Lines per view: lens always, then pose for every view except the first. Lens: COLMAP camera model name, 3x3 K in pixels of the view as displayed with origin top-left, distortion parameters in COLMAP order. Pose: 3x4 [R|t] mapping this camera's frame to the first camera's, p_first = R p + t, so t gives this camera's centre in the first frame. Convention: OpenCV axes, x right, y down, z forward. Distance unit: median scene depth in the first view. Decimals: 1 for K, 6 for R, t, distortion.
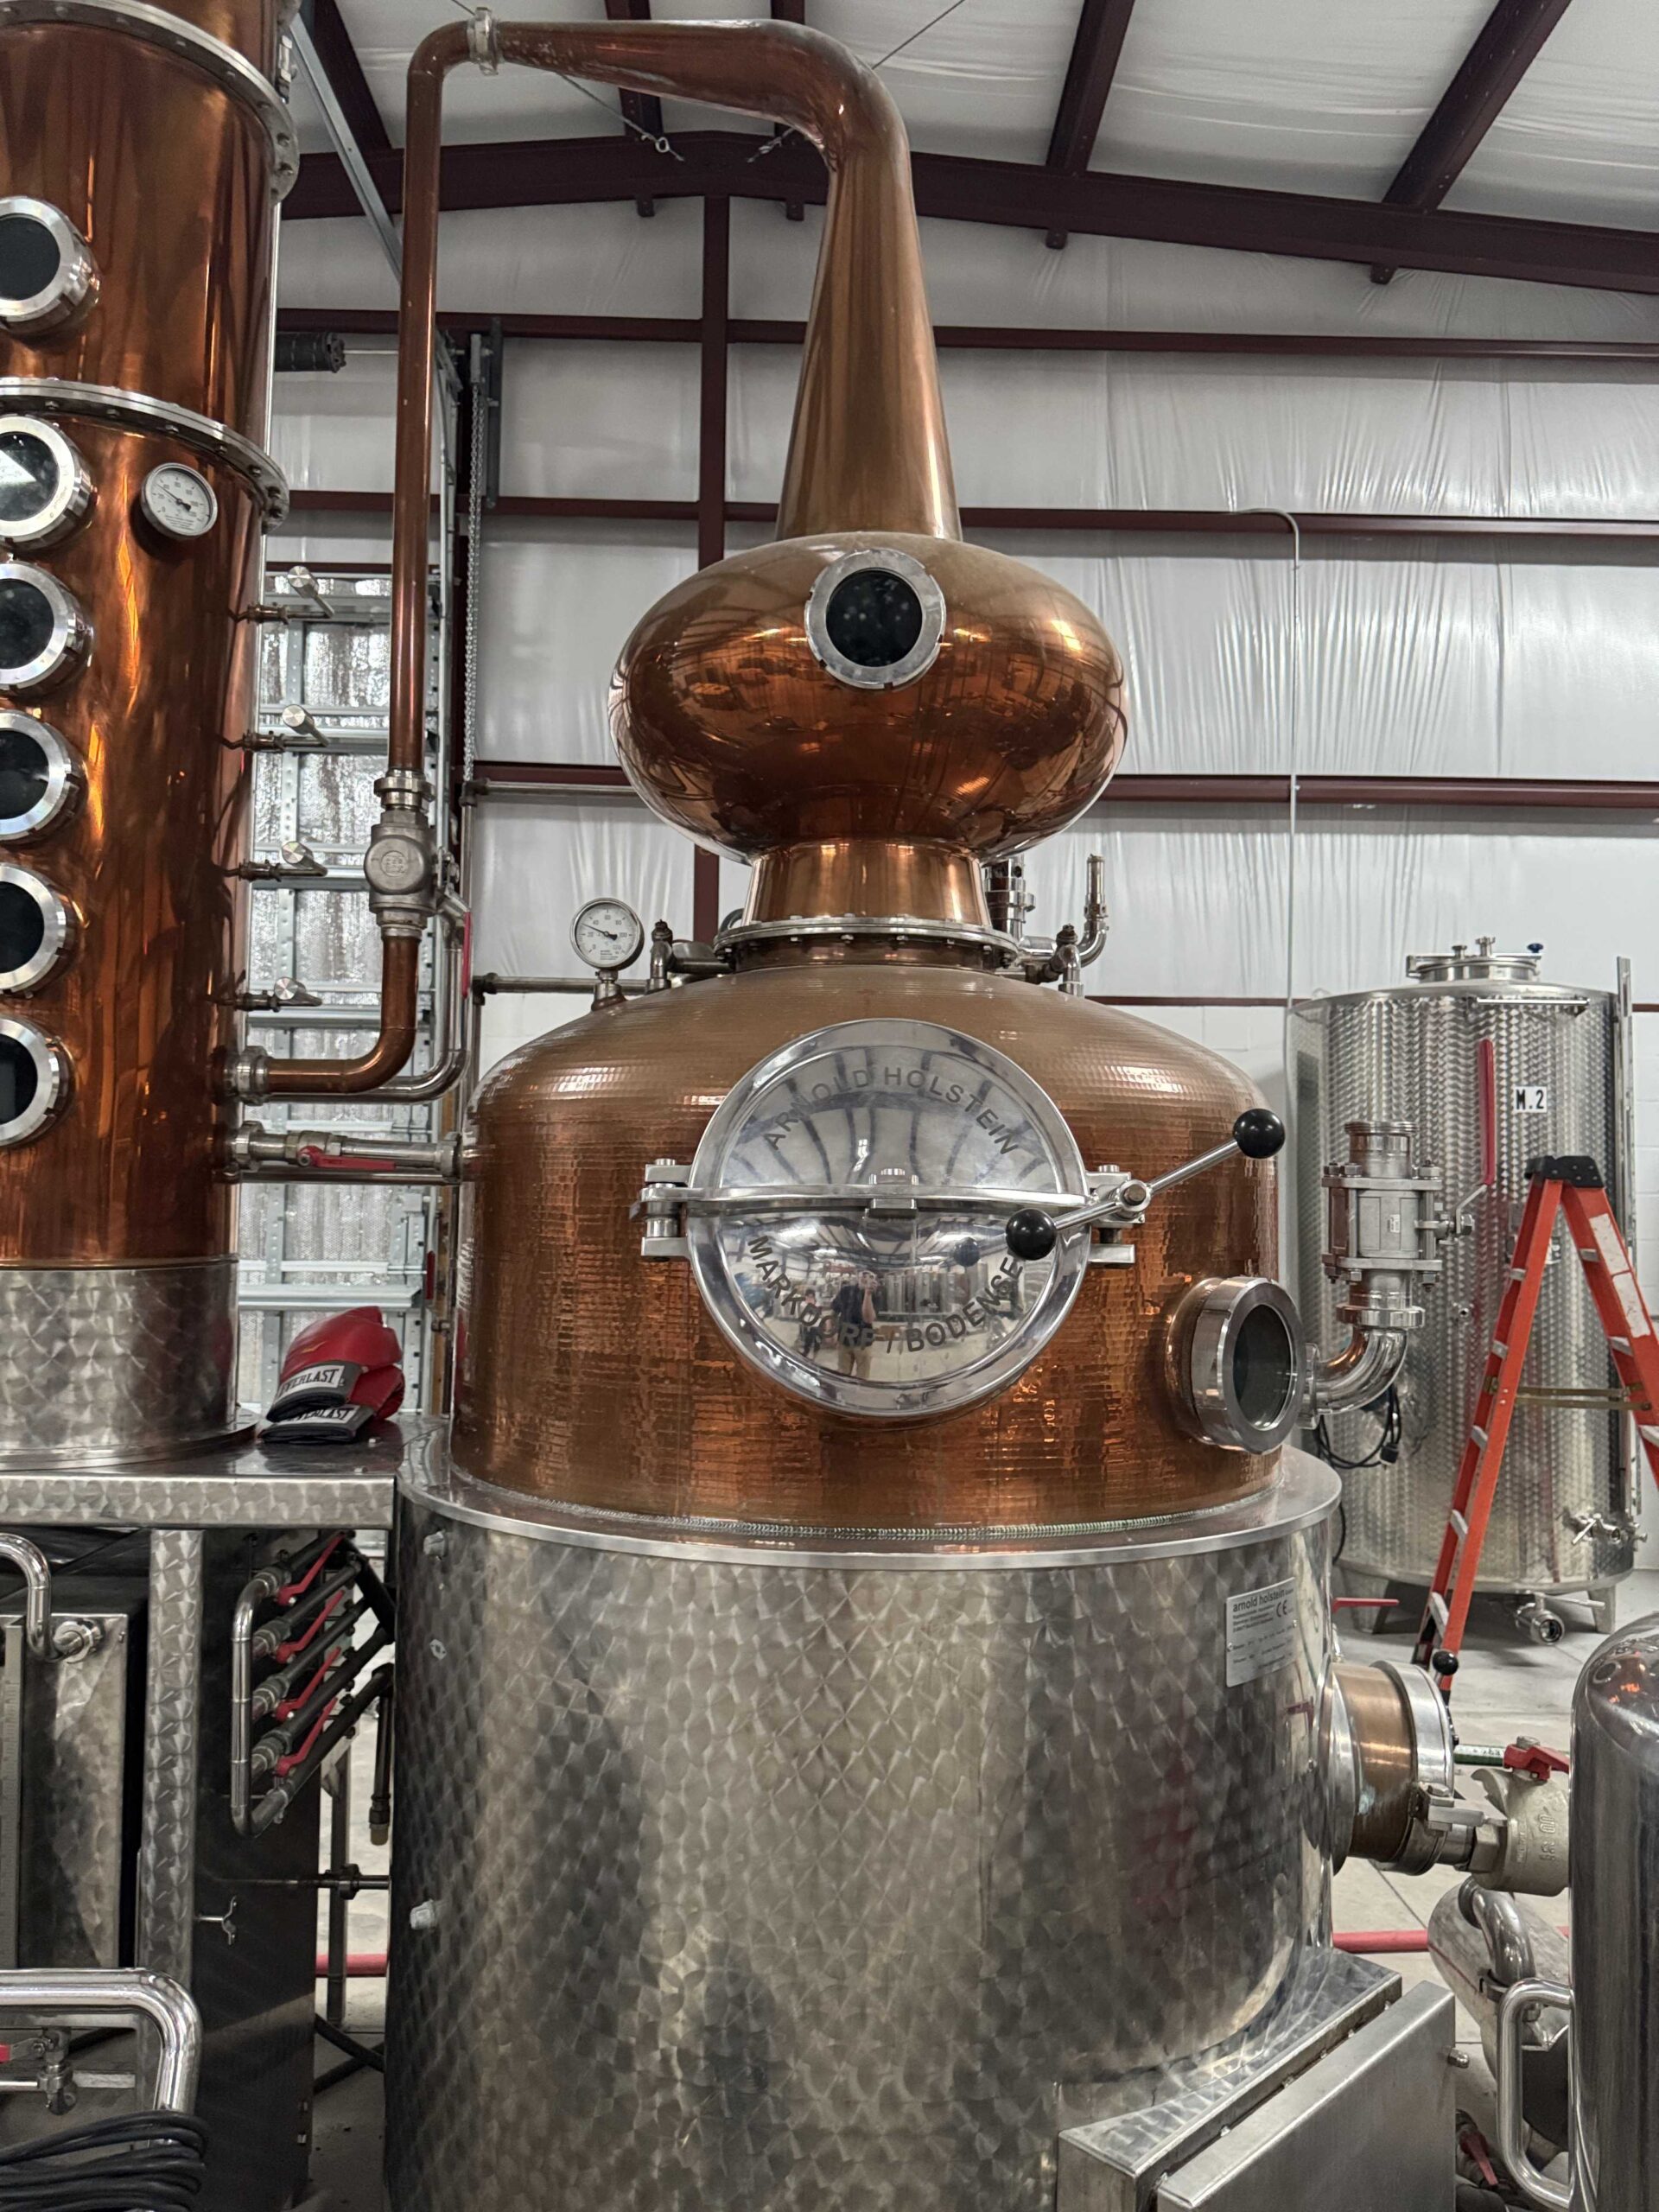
lens RADIAL K [[1575.1, 0, 829.2], [0, 1575.1, 1079.6], [0, 0, 1]] dist [0.039388, -0.027800]
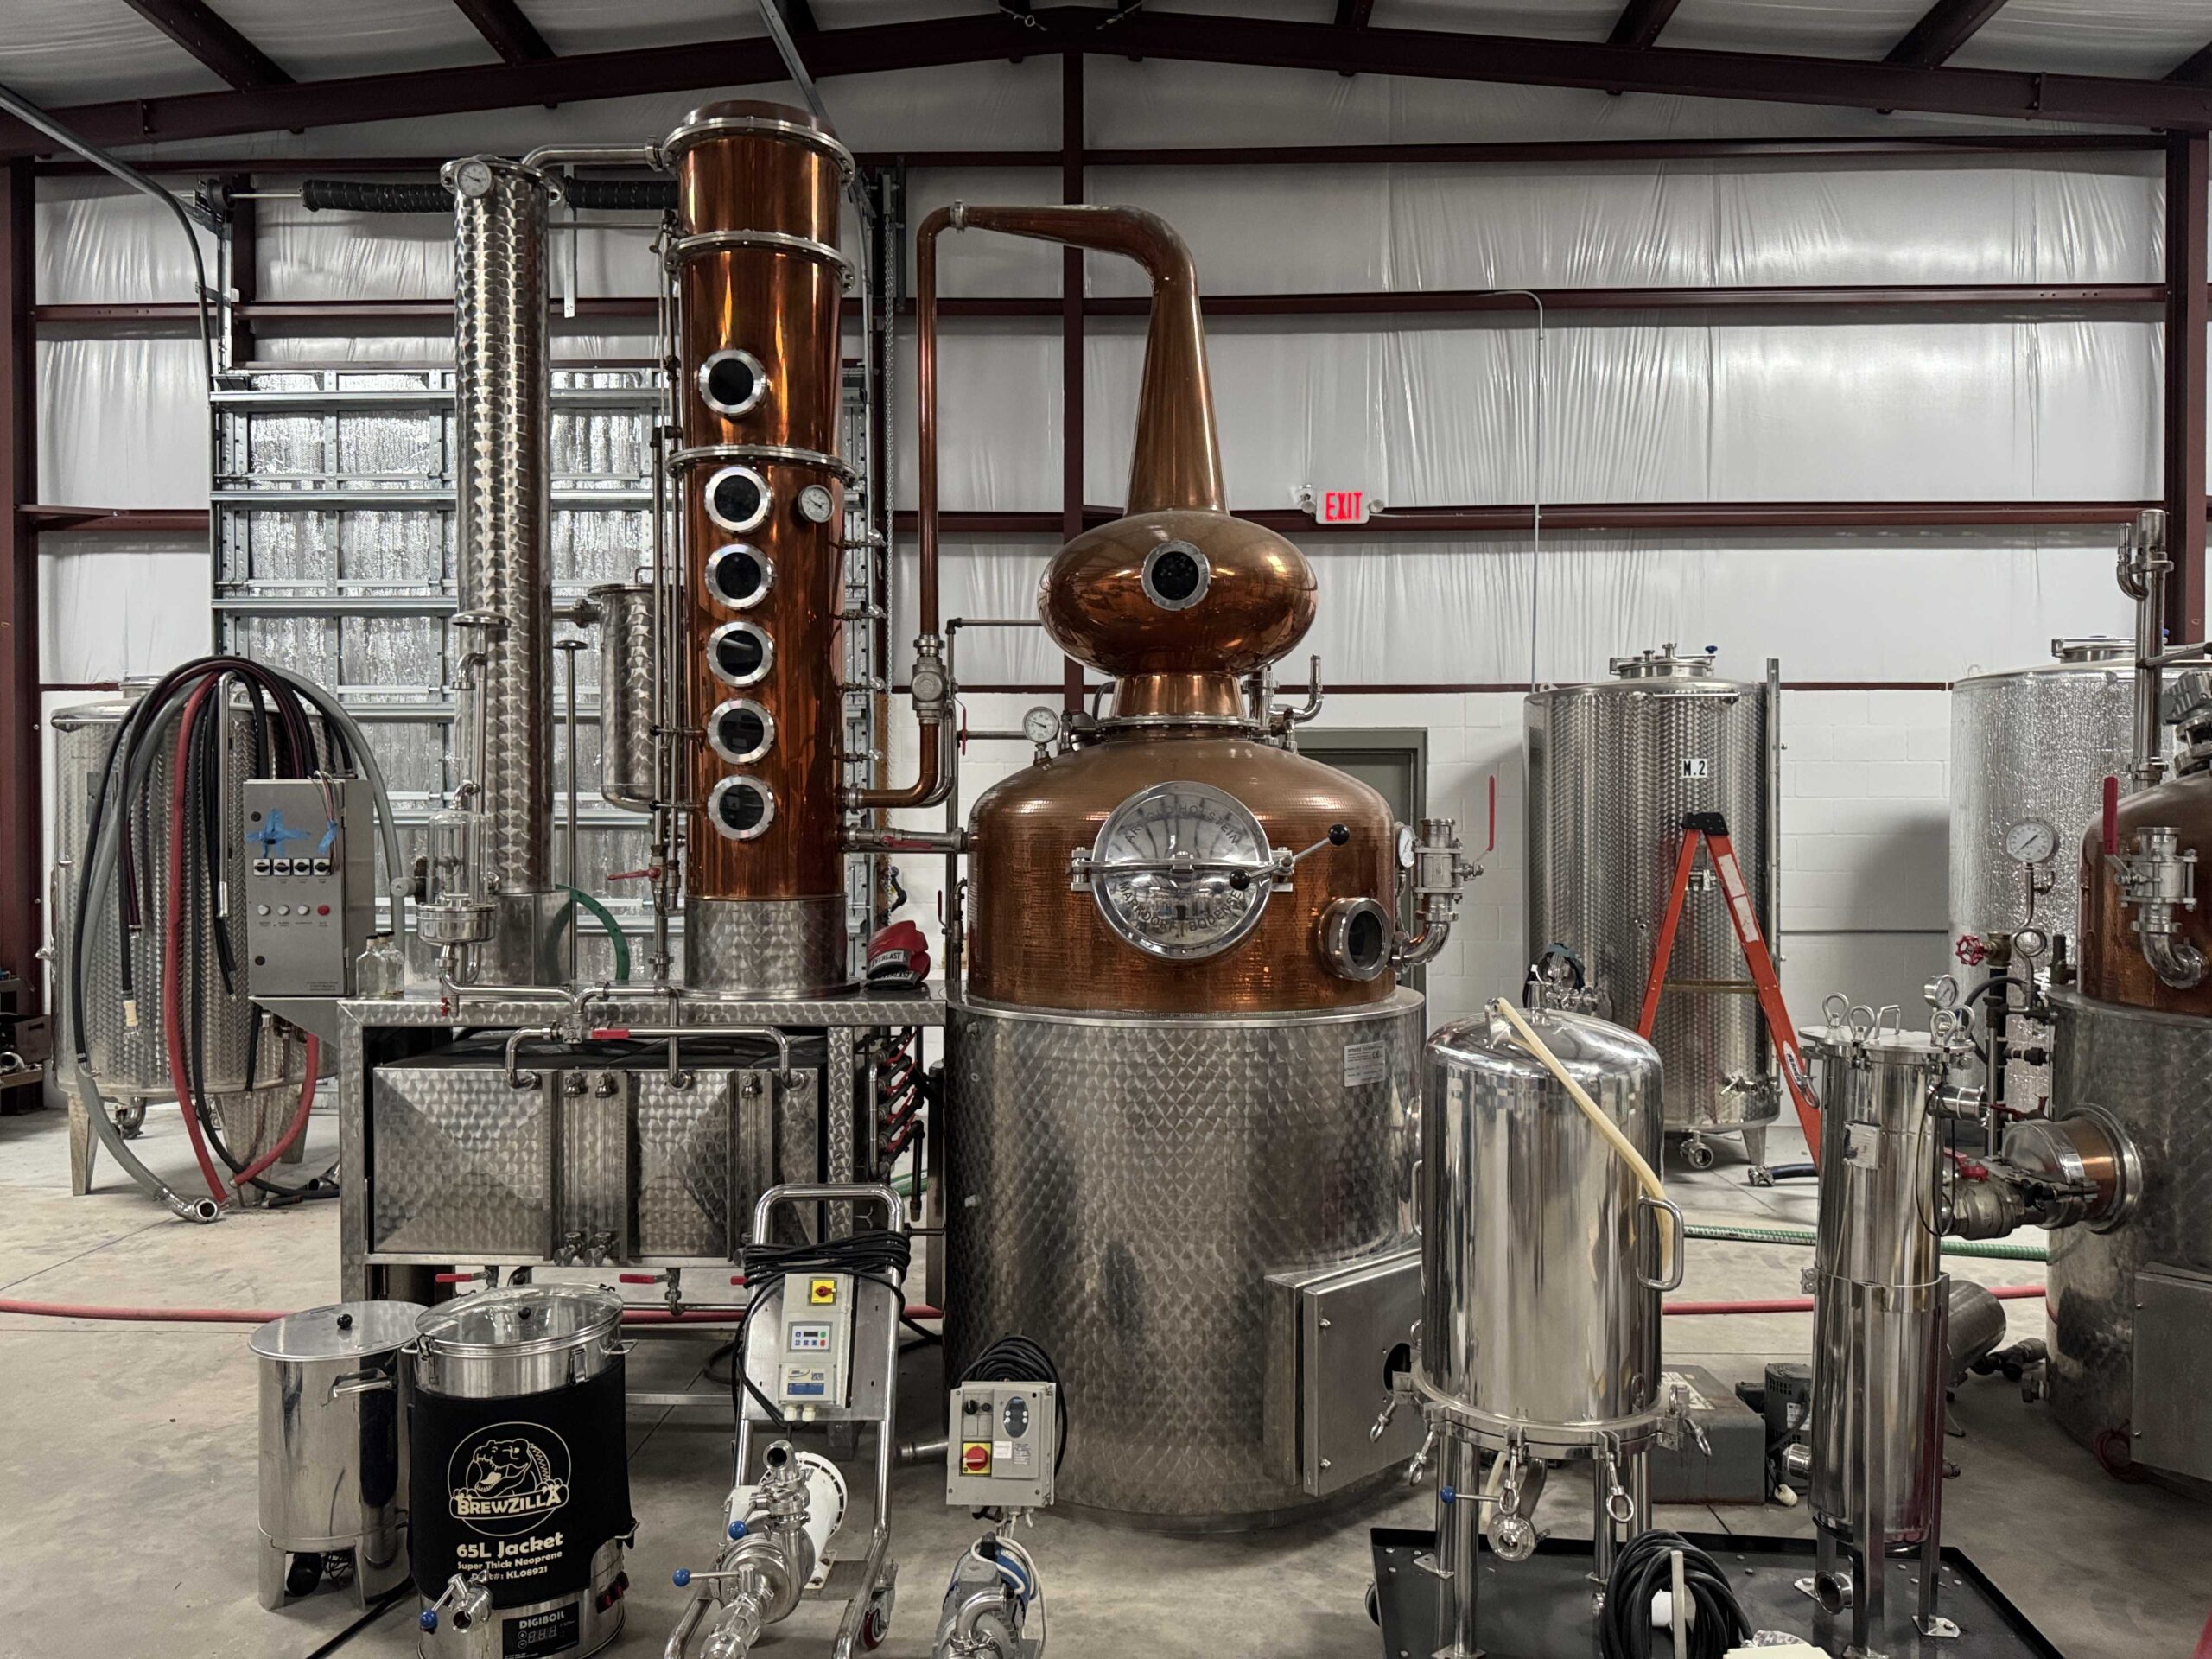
lens RADIAL K [[1575.1, 0, 1106.0], [0, 1575.1, 829.5], [0, 0, 1]] dist [0.039388, -0.027800]
pose [[0.998602, -0.014016, -0.050974, 0.033062], [0.017603, 0.997347, 0.070631, -0.098199], [0.049849, -0.071430, 0.996199, -0.905423]]
